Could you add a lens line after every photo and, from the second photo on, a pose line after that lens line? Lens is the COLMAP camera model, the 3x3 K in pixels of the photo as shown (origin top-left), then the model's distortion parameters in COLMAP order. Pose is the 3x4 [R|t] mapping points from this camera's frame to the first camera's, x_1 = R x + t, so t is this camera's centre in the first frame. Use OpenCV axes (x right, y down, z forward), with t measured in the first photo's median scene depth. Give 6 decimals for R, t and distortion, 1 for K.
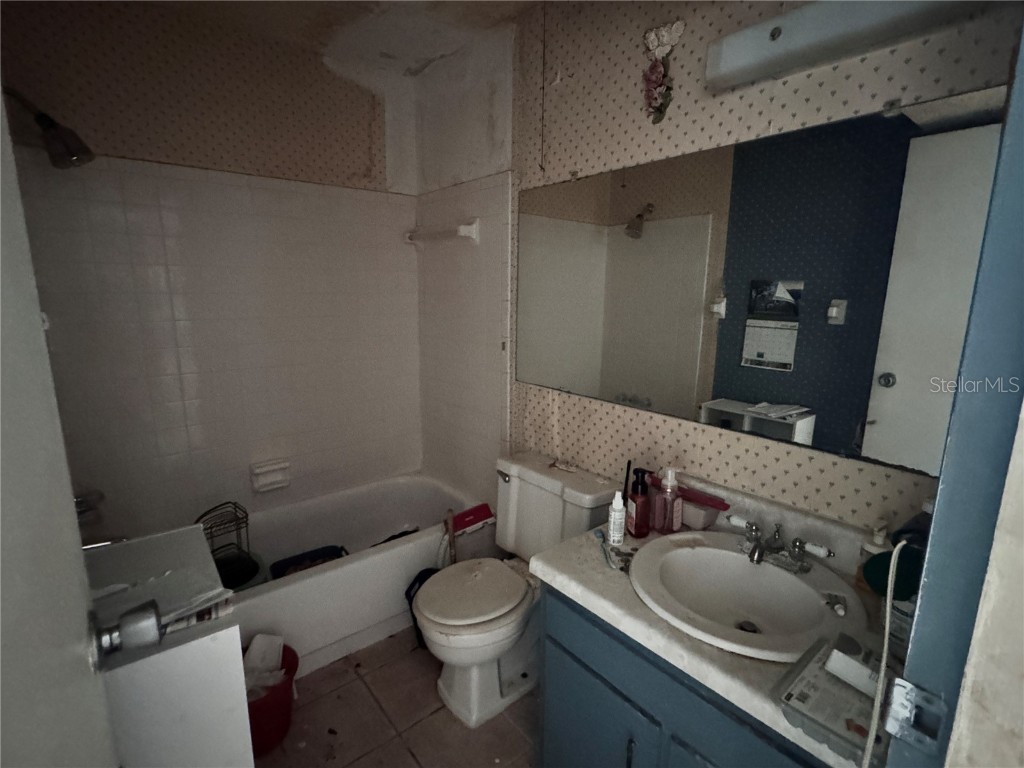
lens RADIAL K [[494.6, 0, 512.0], [0, 494.6, 384.0], [0, 0, 1]] dist [0.000488, 0.000311]
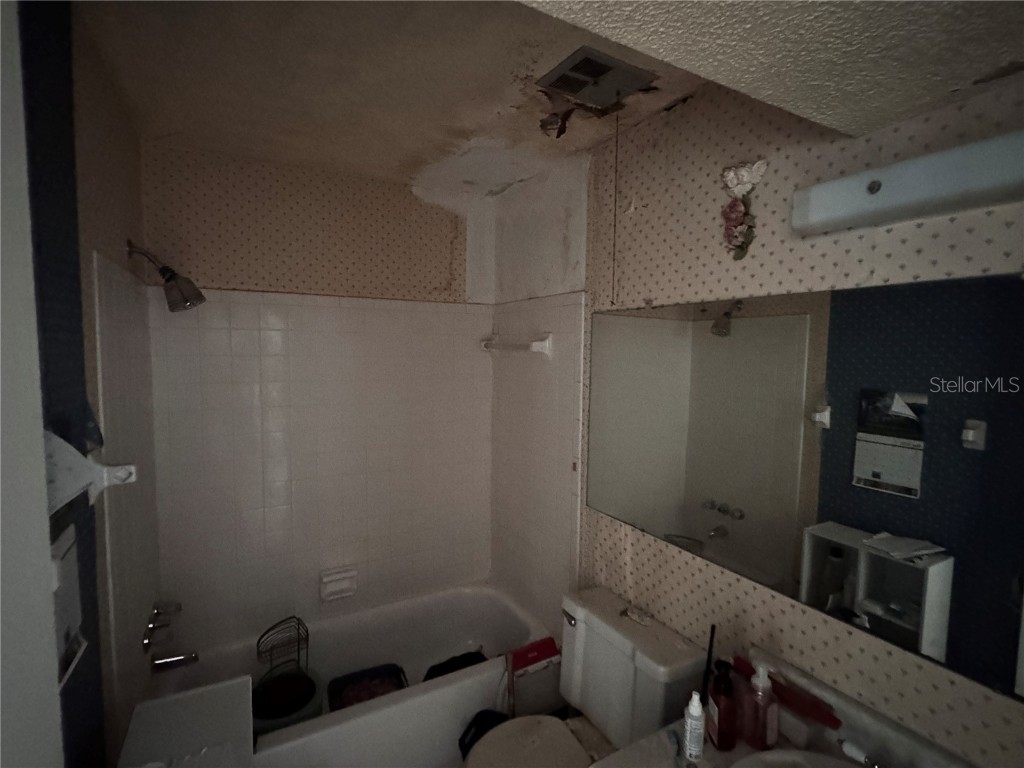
lens RADIAL K [[494.6, 0, 512.0], [0, 494.6, 384.0], [0, 0, 1]] dist [0.000488, 0.000311]
pose [[0.985084, 0.015811, -0.171348, 0.028508], [-0.036595, 0.992240, -0.118829, -0.130543], [0.168139, 0.123327, 0.978018, 0.037156]]
